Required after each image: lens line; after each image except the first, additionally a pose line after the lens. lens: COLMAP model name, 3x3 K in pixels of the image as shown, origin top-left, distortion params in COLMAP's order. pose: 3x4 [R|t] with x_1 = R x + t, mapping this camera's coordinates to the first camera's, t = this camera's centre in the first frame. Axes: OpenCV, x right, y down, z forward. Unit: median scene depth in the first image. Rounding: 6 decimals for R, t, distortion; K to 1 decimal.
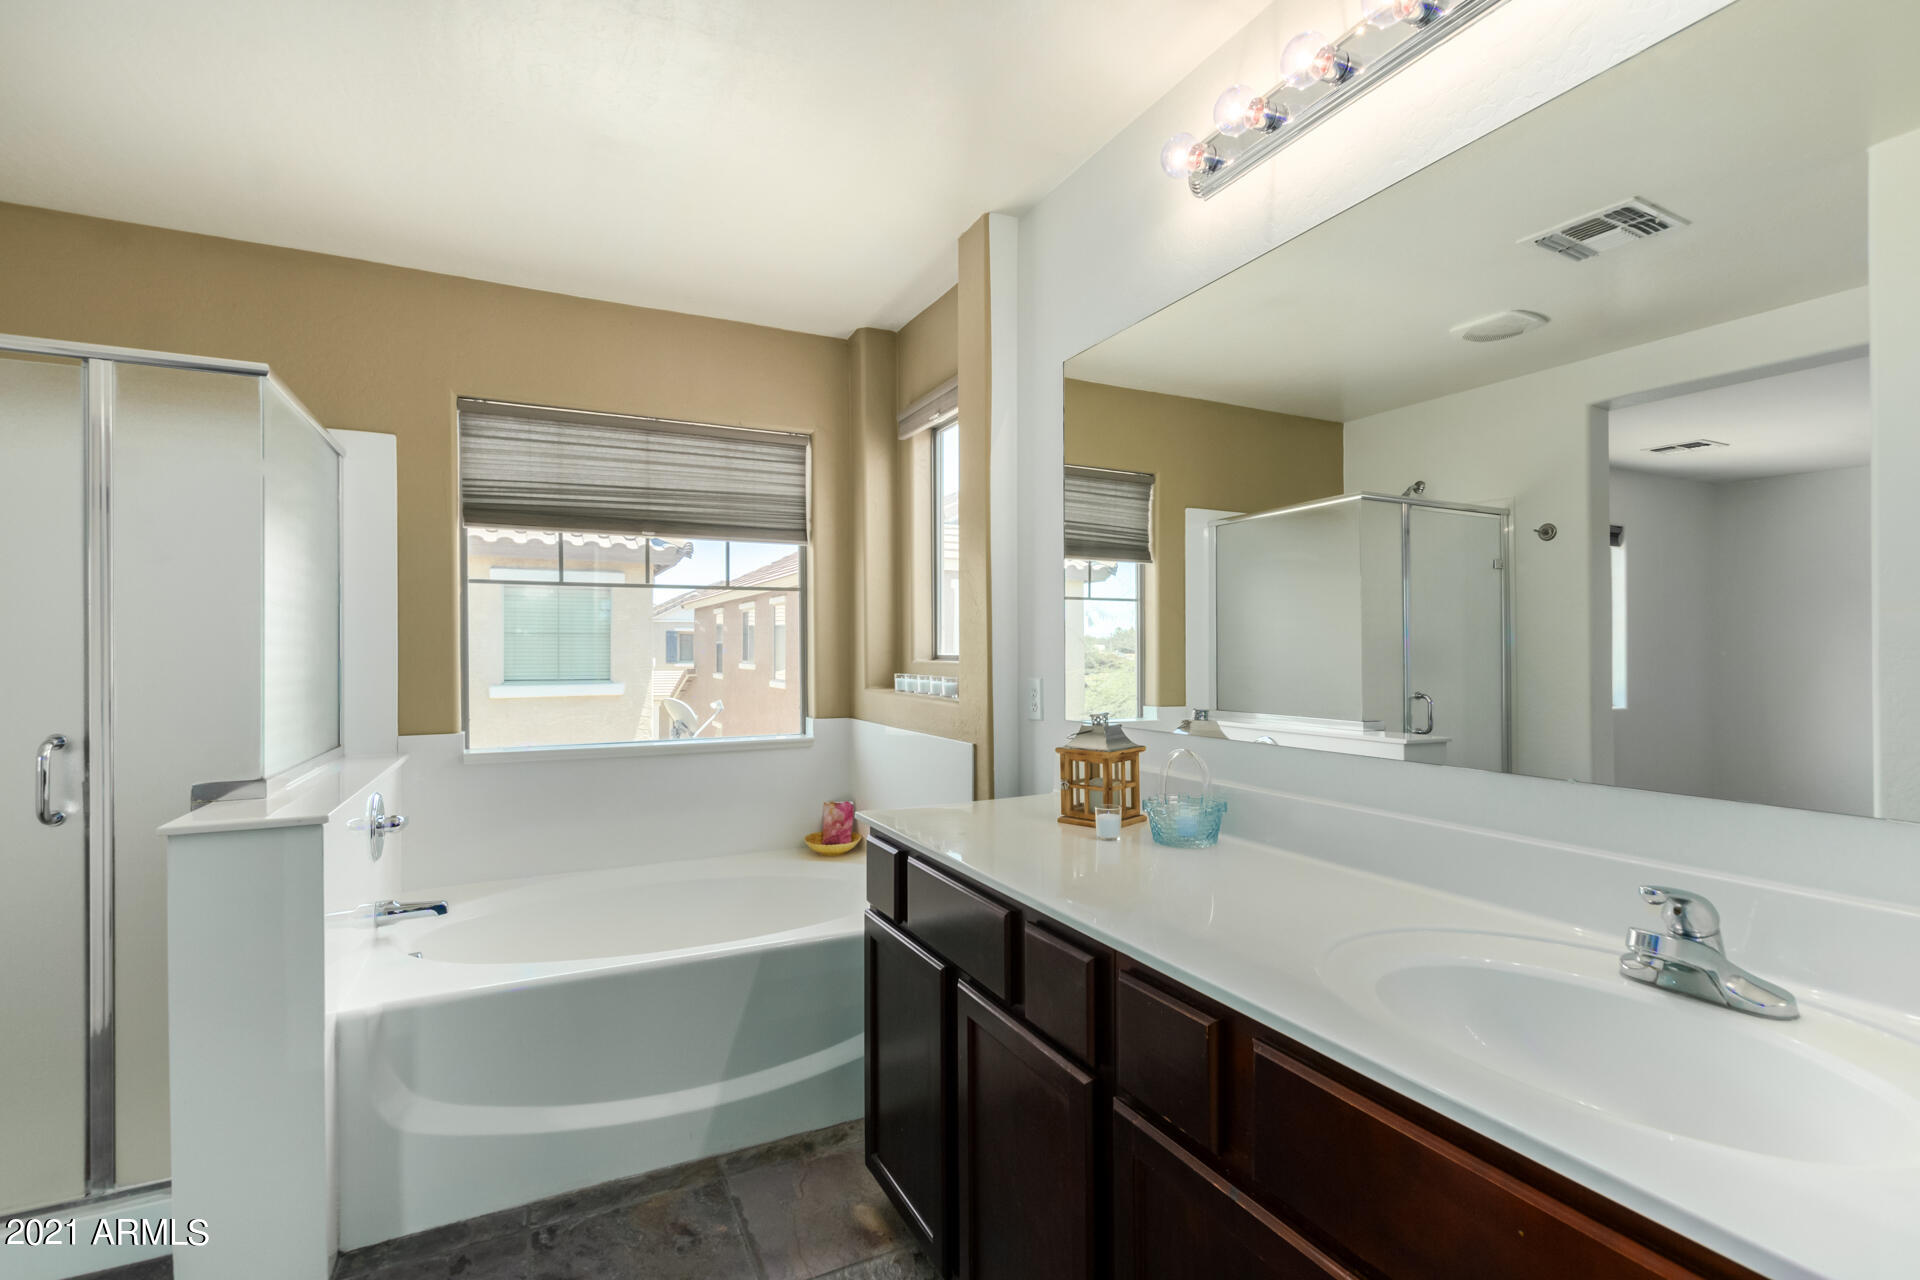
lens RADIAL K [[883.2, 0, 973.1], [0, 883.2, 651.8], [0, 0, 1]] dist [0.004519, -0.002951]
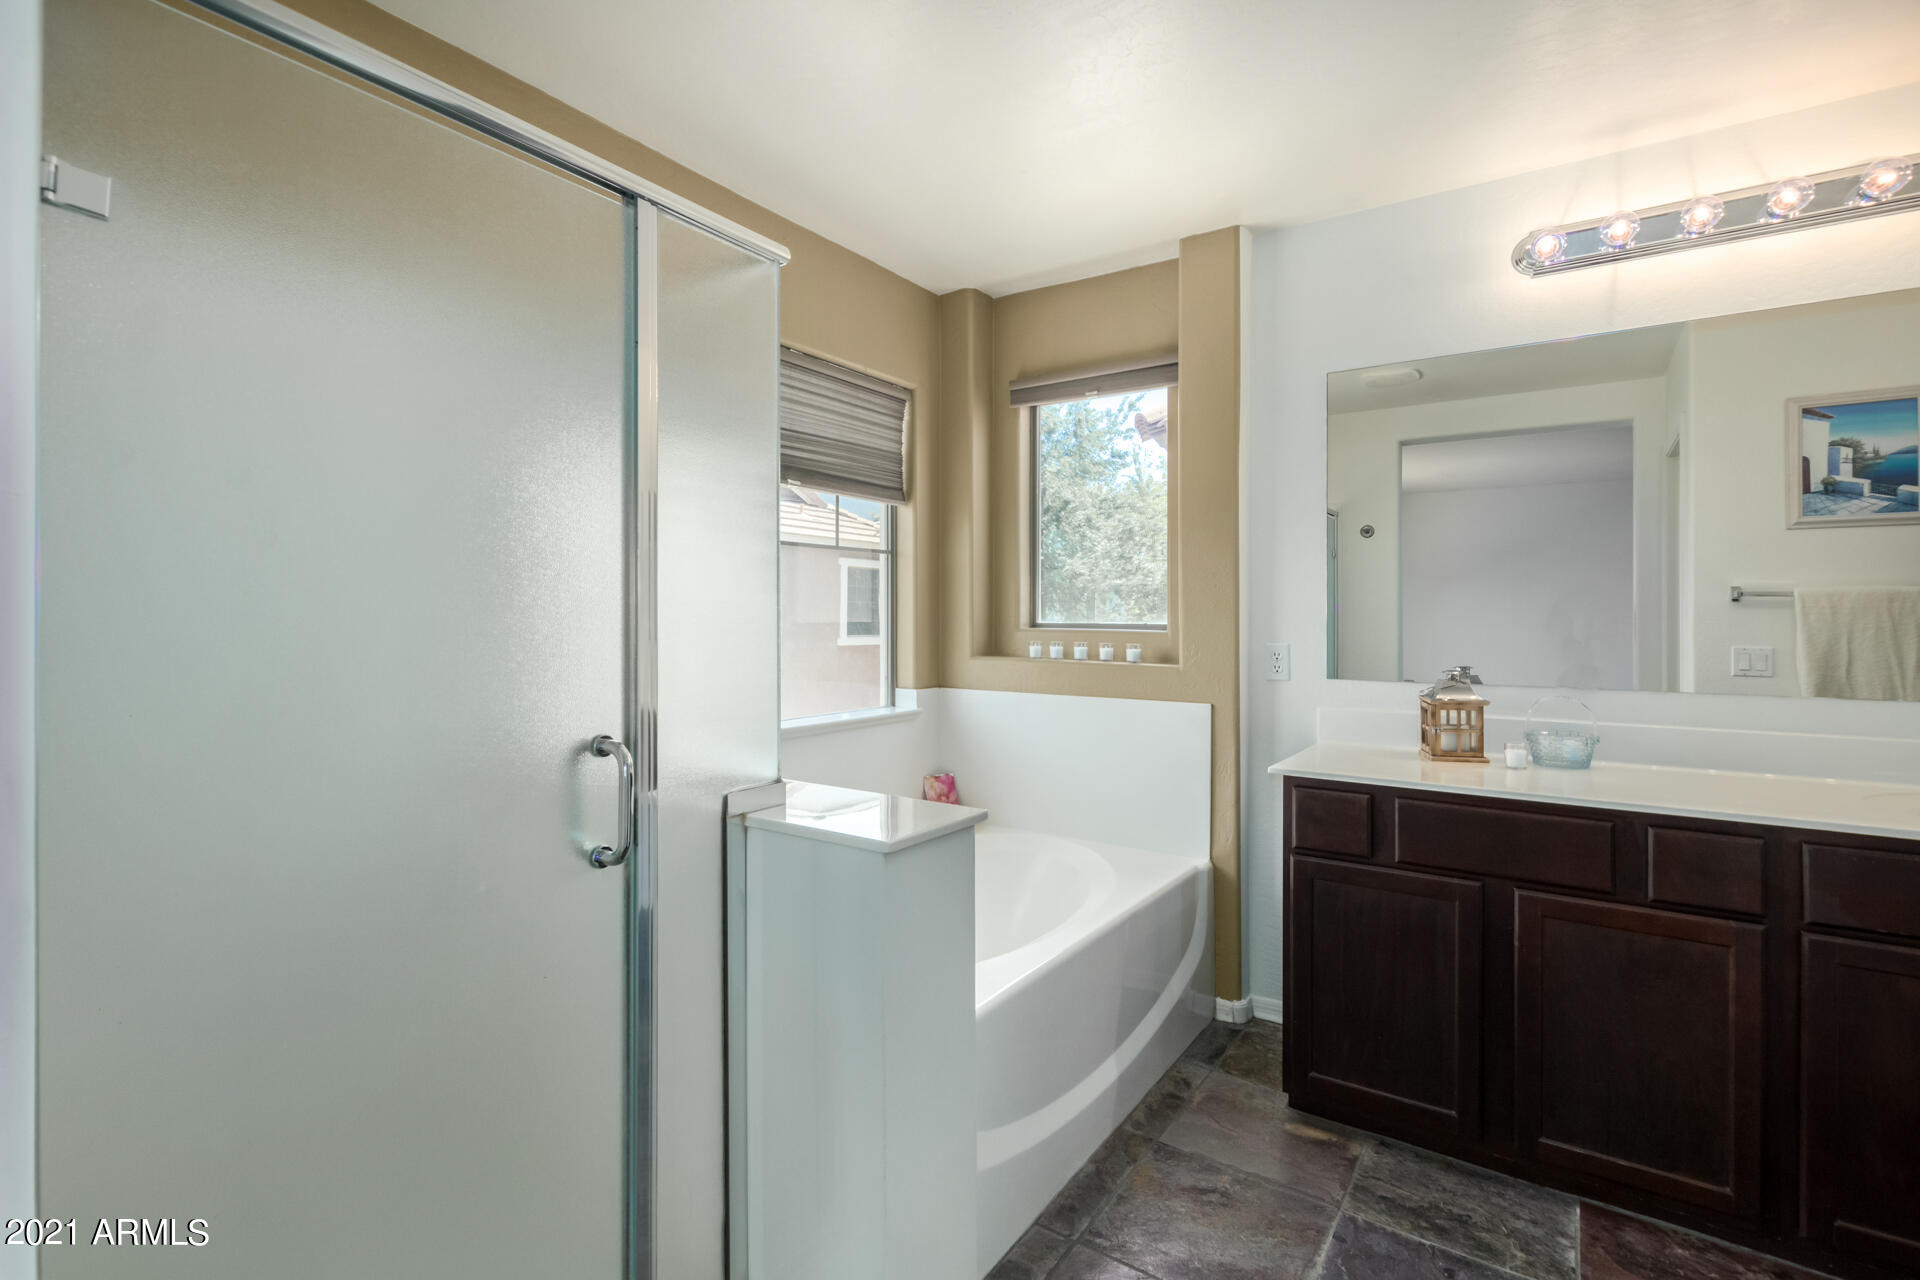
lens RADIAL K [[883.2, 0, 979.1], [0, 883.2, 623.8], [0, 0, 1]] dist [0.004519, -0.002951]
pose [[0.872216, 0.006317, 0.489081, -0.587659], [-0.008261, 0.999964, 0.001817, 0.003220], [-0.489052, -0.005625, 0.872237, 0.137627]]
